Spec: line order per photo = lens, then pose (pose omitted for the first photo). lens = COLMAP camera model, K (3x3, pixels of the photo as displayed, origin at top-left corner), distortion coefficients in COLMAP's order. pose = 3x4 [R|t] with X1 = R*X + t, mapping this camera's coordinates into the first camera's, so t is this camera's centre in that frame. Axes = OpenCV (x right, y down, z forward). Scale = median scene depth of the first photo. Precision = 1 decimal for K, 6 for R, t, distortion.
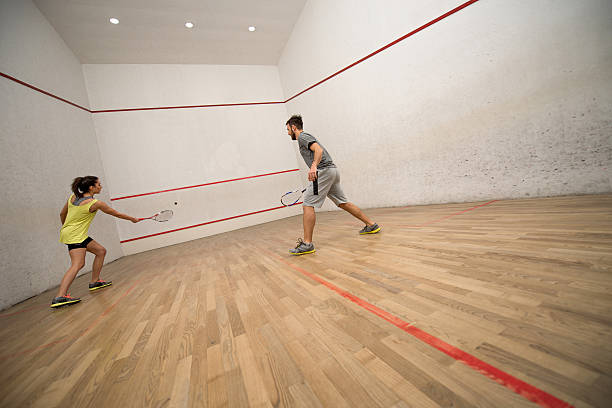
lens RADIAL K [[251.9, 0, 305.8], [0, 251.9, 211.5], [0, 0, 1]] dist [-0.017667, -0.001288]
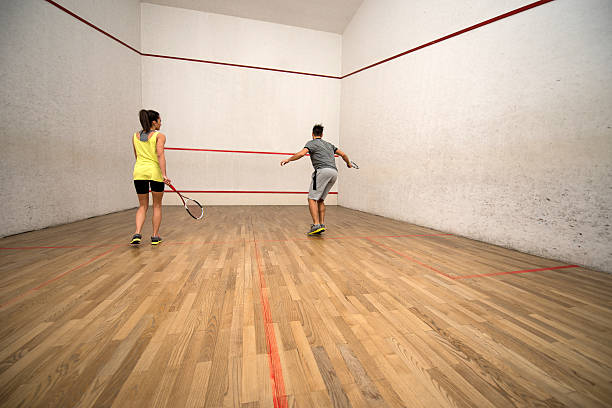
lens RADIAL K [[258.6, 0, 303.0], [0, 258.6, 209.9], [0, 0, 1]] dist [-0.020883, -0.000659]
pose [[0.960176, 0.241338, -0.140780, 0.078447], [-0.231433, 0.969289, 0.083177, -0.081272], [0.156530, -0.047284, 0.986541, 0.178769]]
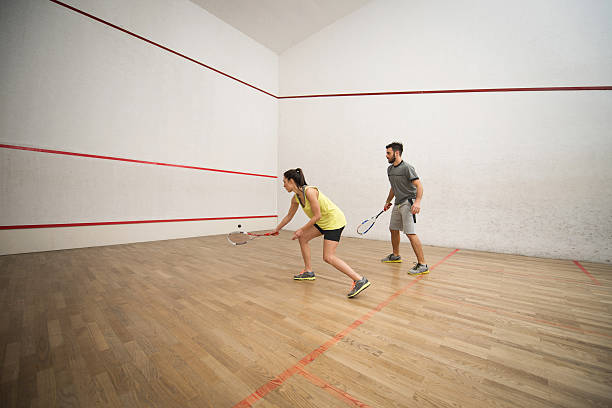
lens RADIAL K [[251.9, 0, 310.4], [0, 251.9, 203.9], [0, 0, 1]] dist [-0.017667, -0.001288]
pose [[0.869045, 0.213446, 0.446319, -0.843846], [-0.167943, 0.975851, -0.139679, 0.061046], [-0.465355, 0.046432, 0.883905, 0.584873]]
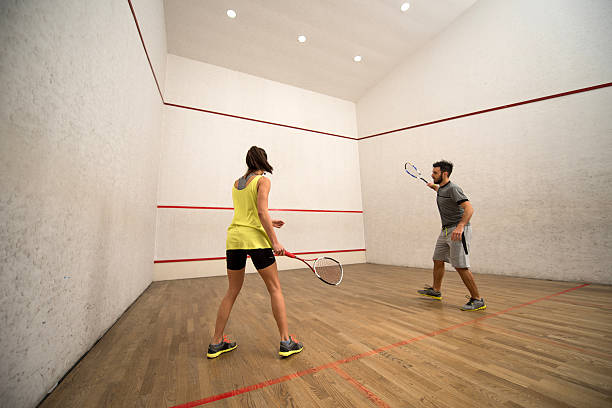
lens RADIAL K [[251.9, 0, 305.3], [0, 251.9, 203.4], [0, 0, 1]] dist [-0.017667, -0.001288]
pose [[0.983148, 0.179792, 0.033098, -0.758575], [-0.169205, 0.963472, -0.207582, 0.065143], [-0.069211, 0.198484, 0.977657, 0.409645]]
